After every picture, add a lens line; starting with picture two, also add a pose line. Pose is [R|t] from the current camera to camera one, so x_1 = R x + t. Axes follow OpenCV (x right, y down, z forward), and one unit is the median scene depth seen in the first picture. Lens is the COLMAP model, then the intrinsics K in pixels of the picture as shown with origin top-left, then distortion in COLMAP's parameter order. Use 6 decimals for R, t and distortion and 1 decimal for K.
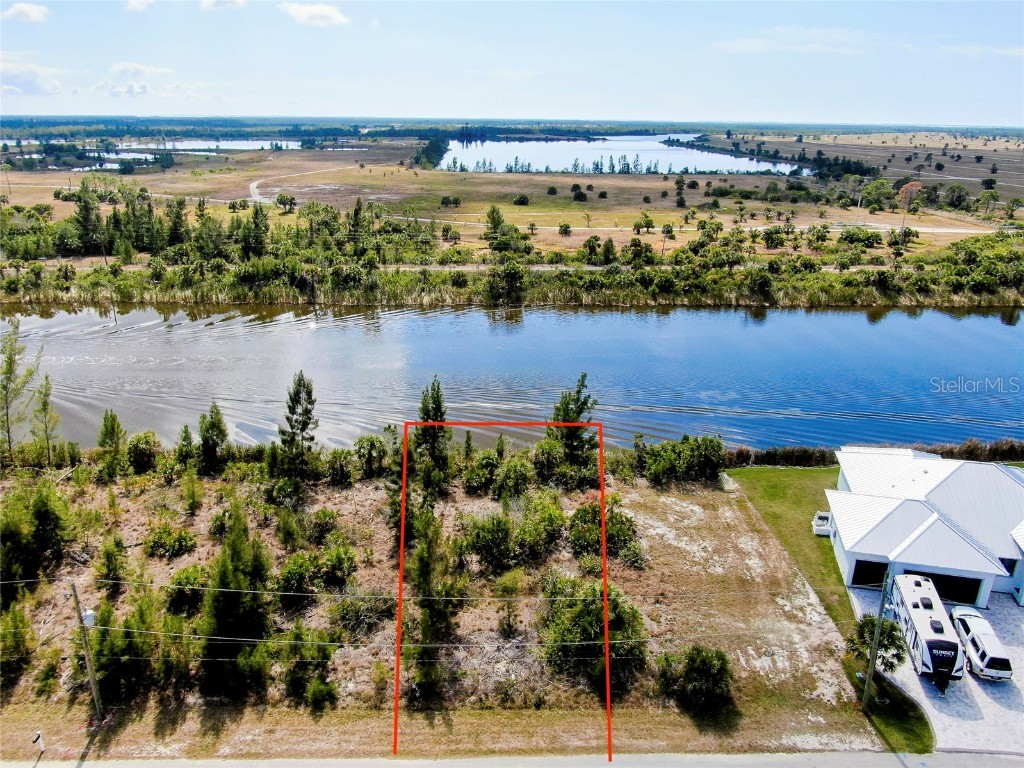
lens RADIAL K [[735.2, 0, 512.0], [0, 735.2, 384.0], [0, 0, 1]] dist [-0.018873, 0.003896]
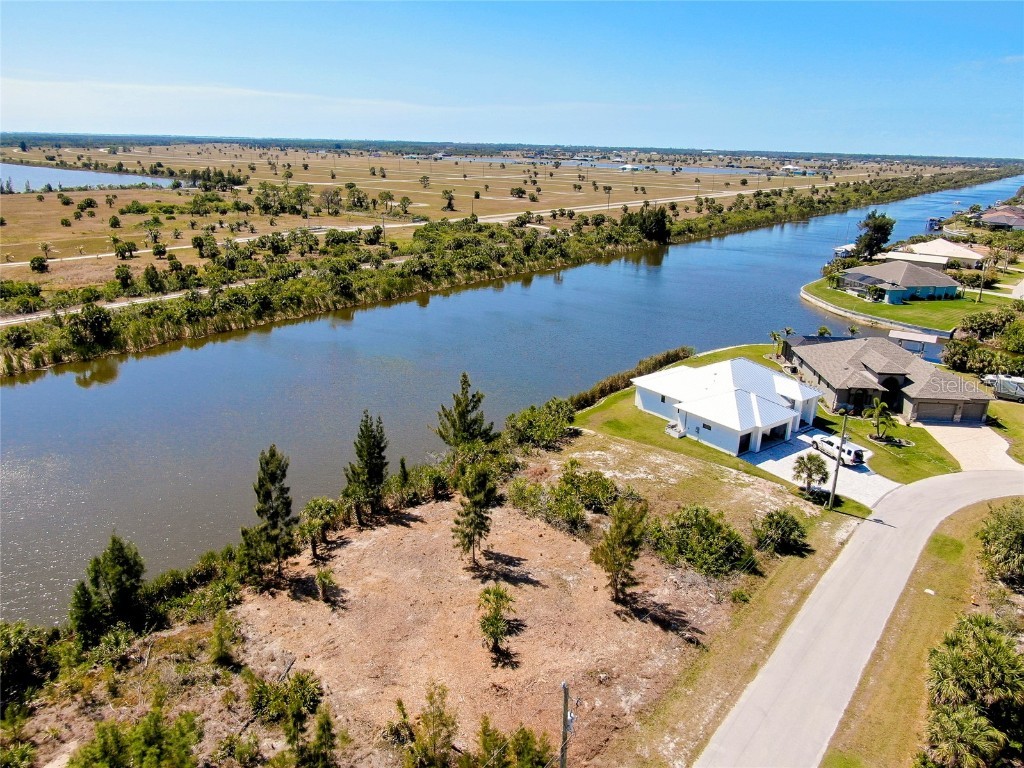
lens RADIAL K [[735.2, 0, 512.0], [0, 735.2, 384.0], [0, 0, 1]] dist [-0.018873, 0.003896]
pose [[0.635710, -0.236488, 0.734811, -0.325382], [0.246655, 0.964243, 0.096937, -0.043632], [-0.731461, 0.119621, 0.671309, 0.121817]]
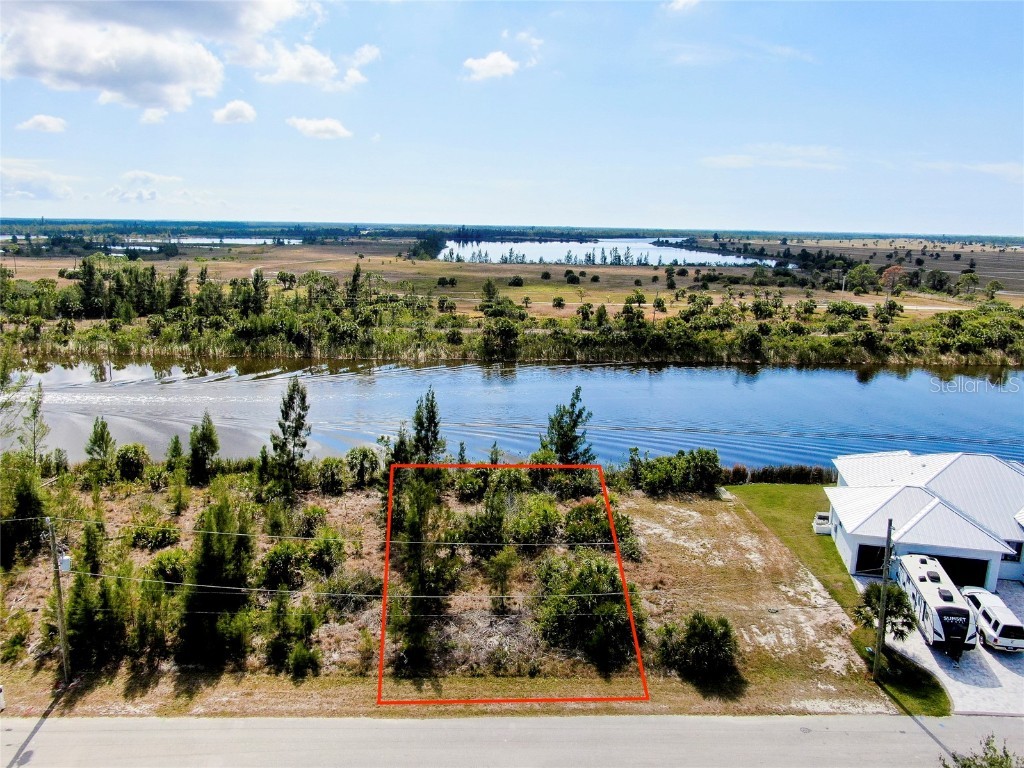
lens RADIAL K [[735.2, 0, 512.0], [0, 735.2, 384.0], [0, 0, 1]] dist [-0.018873, 0.003896]
pose [[0.999946, 0.006494, 0.008153, -0.000371], [-0.005328, 0.990733, -0.135716, 0.060170], [-0.008959, 0.135666, 0.990714, 0.003380]]
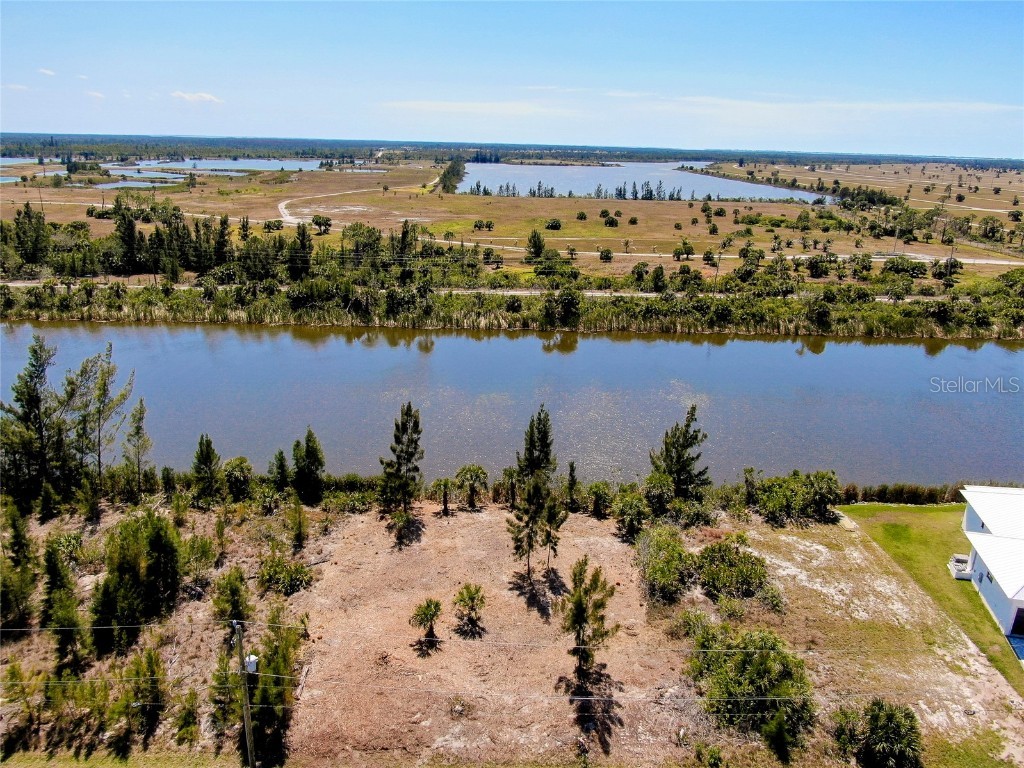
lens RADIAL K [[735.2, 0, 512.0], [0, 735.2, 384.0], [0, 0, 1]] dist [-0.018873, 0.003896]
pose [[0.999854, 0.016432, -0.004680, -0.069578], [-0.016569, 0.999386, -0.030879, -0.004119], [0.004169, 0.030952, 0.999512, 0.014692]]
